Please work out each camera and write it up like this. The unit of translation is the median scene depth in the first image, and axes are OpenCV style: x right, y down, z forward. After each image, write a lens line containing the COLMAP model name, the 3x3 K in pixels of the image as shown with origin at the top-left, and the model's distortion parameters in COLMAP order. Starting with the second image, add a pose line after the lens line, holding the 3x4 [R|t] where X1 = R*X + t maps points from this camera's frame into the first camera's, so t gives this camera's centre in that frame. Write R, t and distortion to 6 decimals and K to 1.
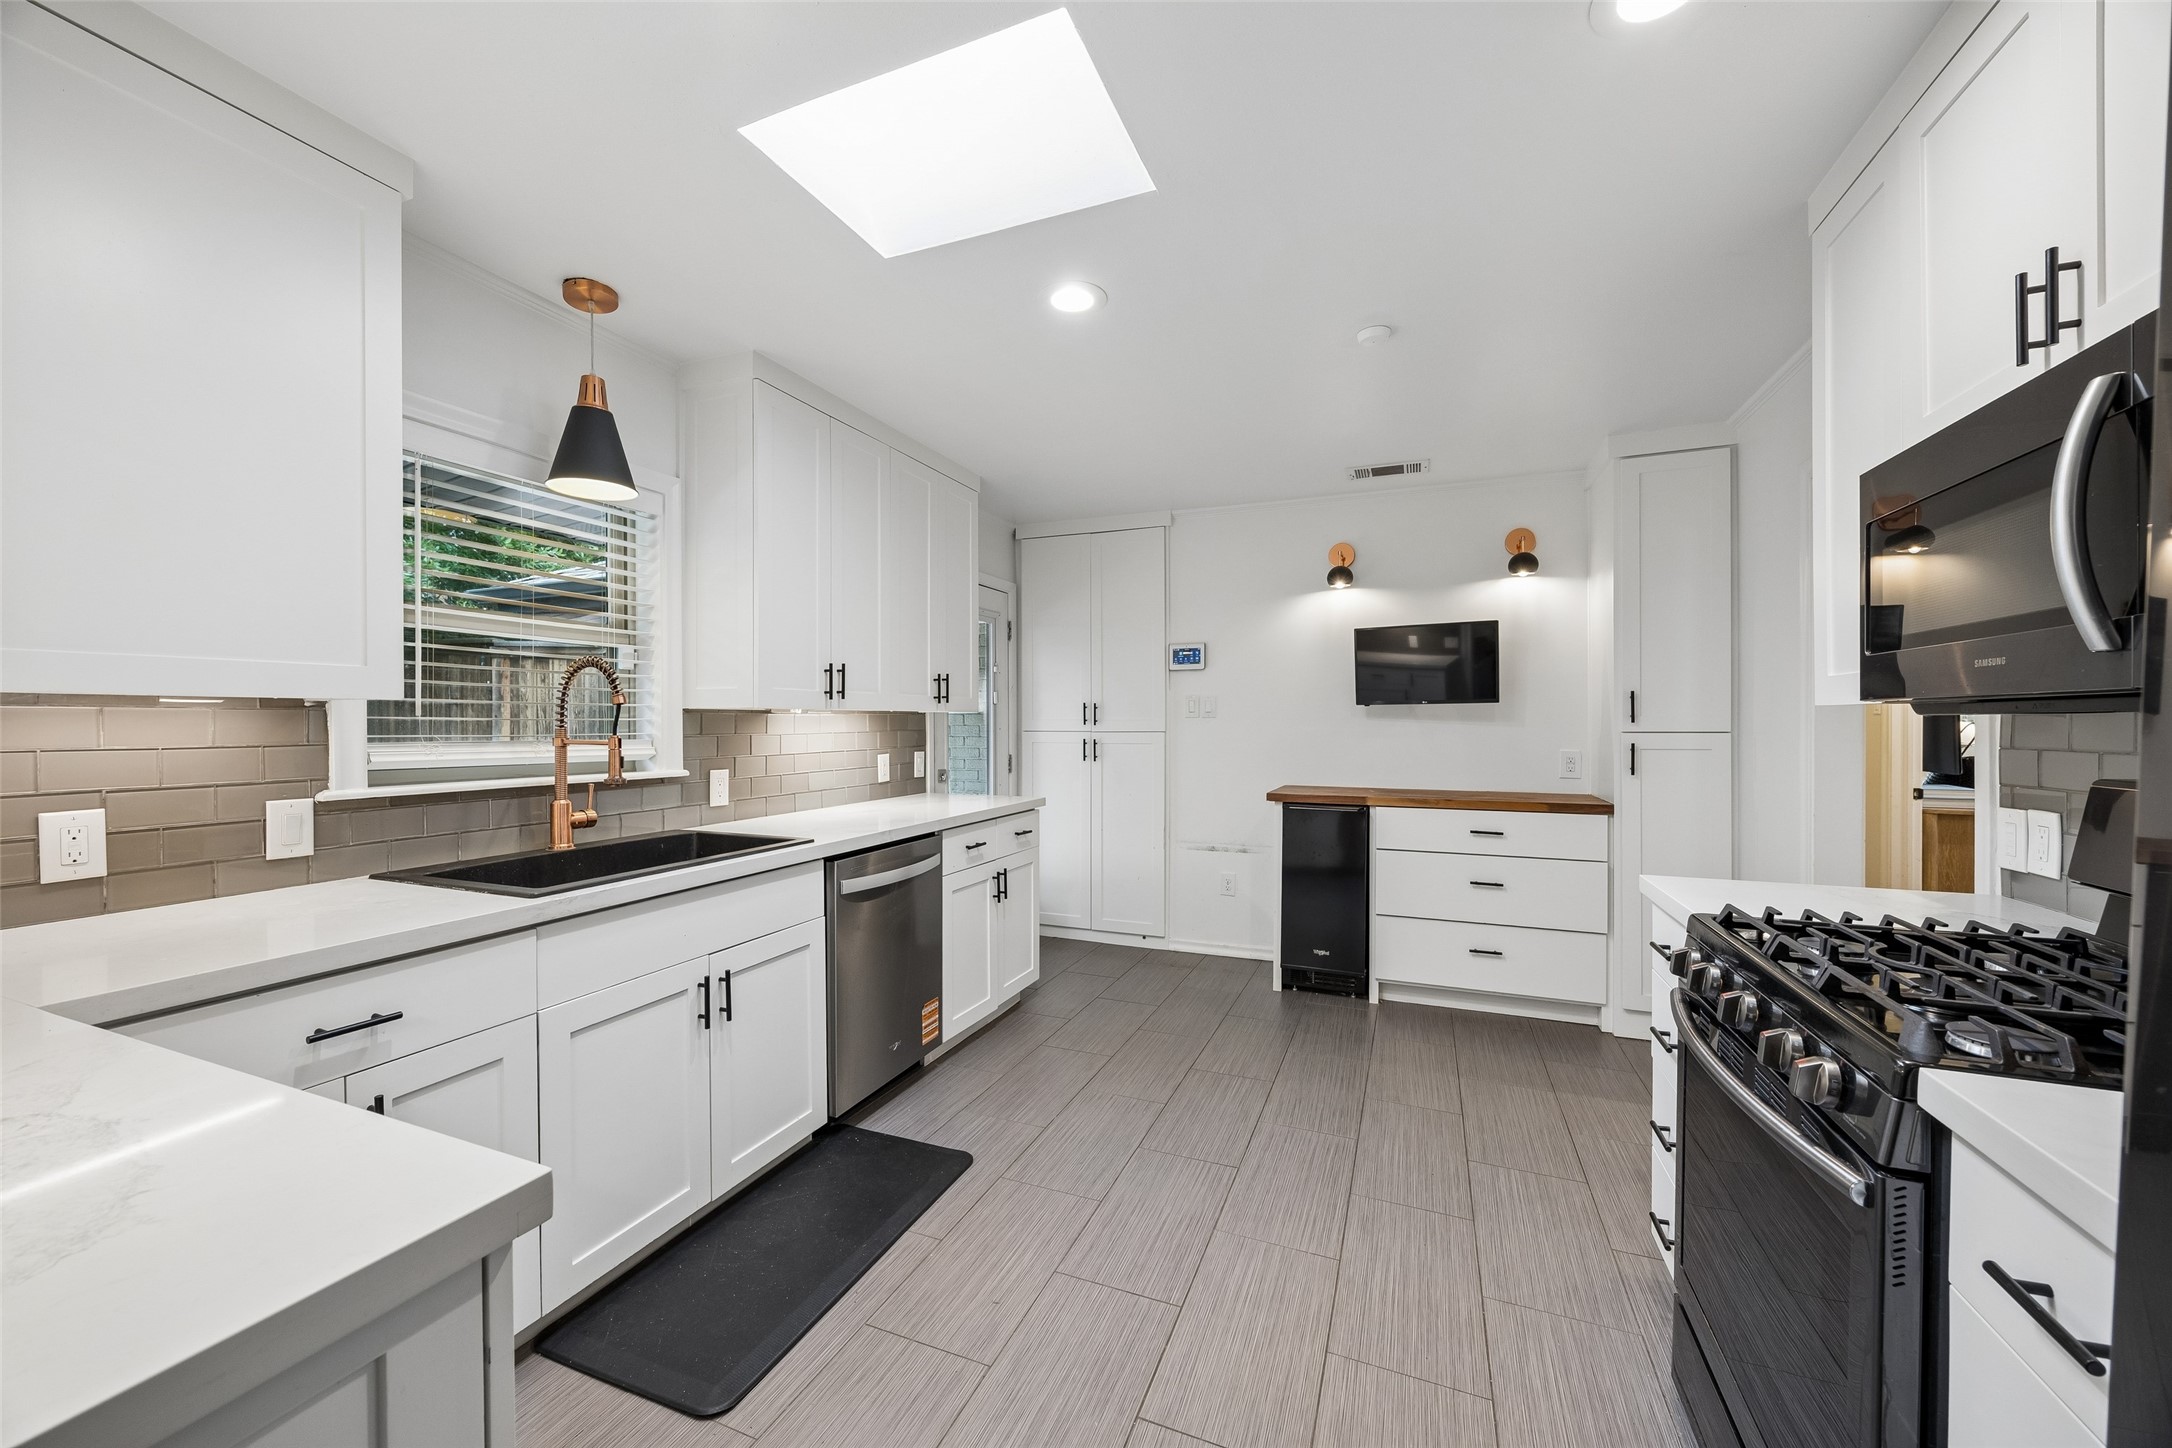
lens RADIAL K [[826.1, 0, 1079.2], [0, 826.1, 720.6], [0, 0, 1]] dist [-0.001351, -0.000152]
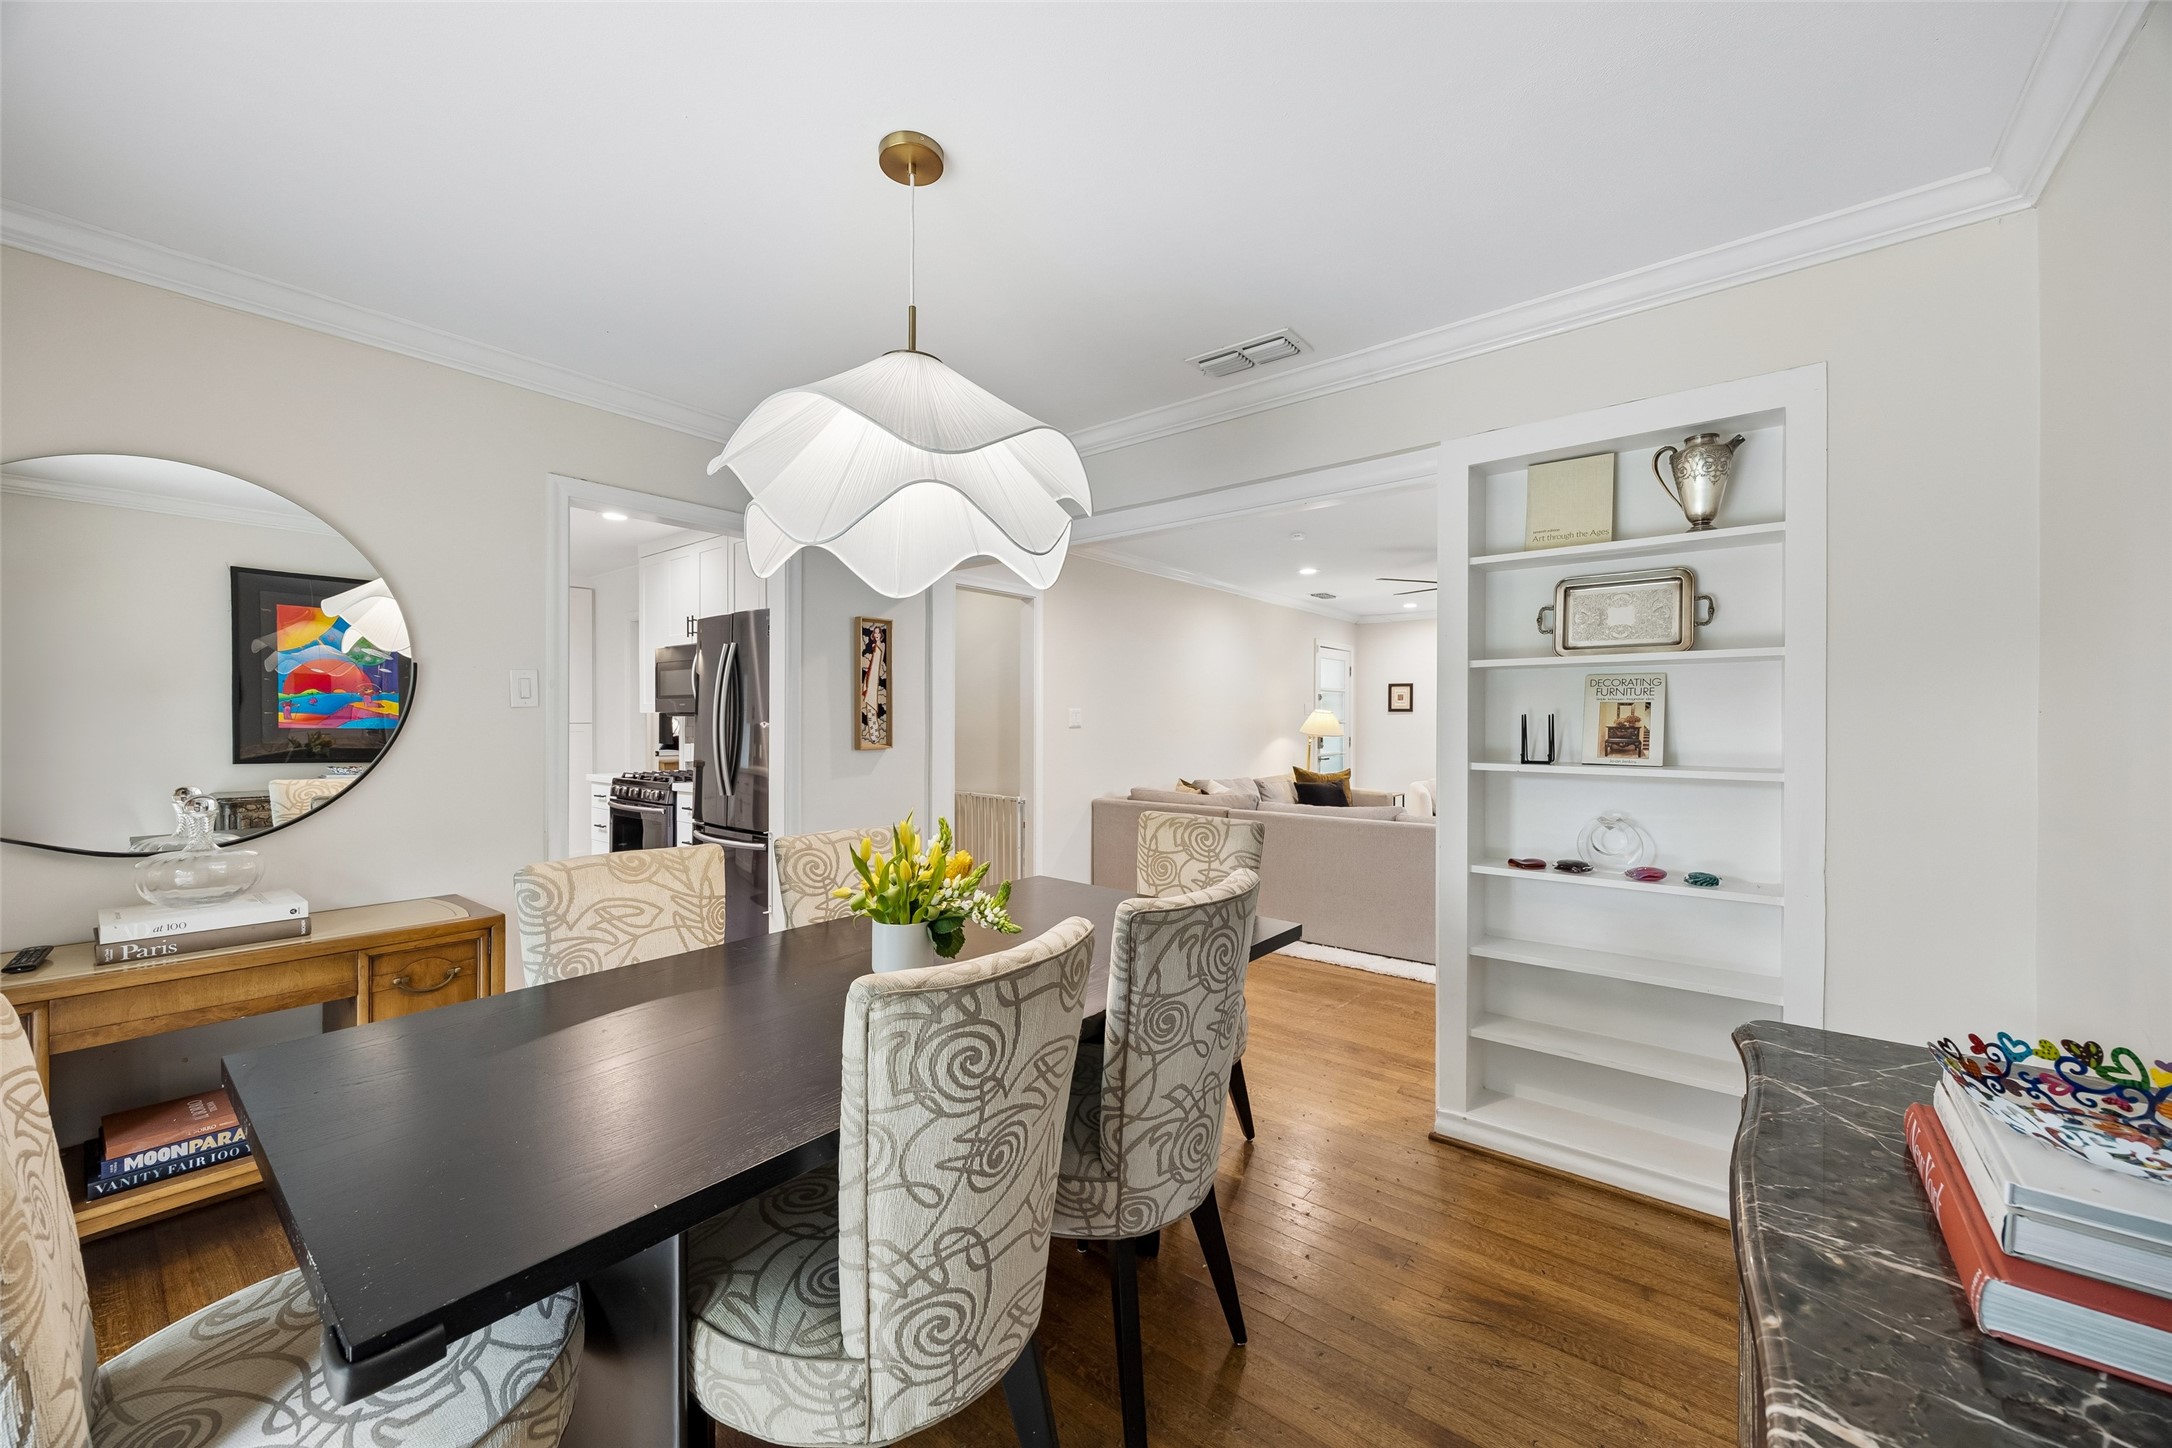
lens RADIAL K [[826.1, 0, 1079.2], [0, 826.1, 720.6], [0, 0, 1]] dist [-0.001351, -0.000152]
pose [[0.284998, -0.002051, 0.958526, -1.724057], [-0.001225, 0.999996, 0.002504, -0.007290], [-0.958527, -0.001888, 0.284994, -1.568427]]
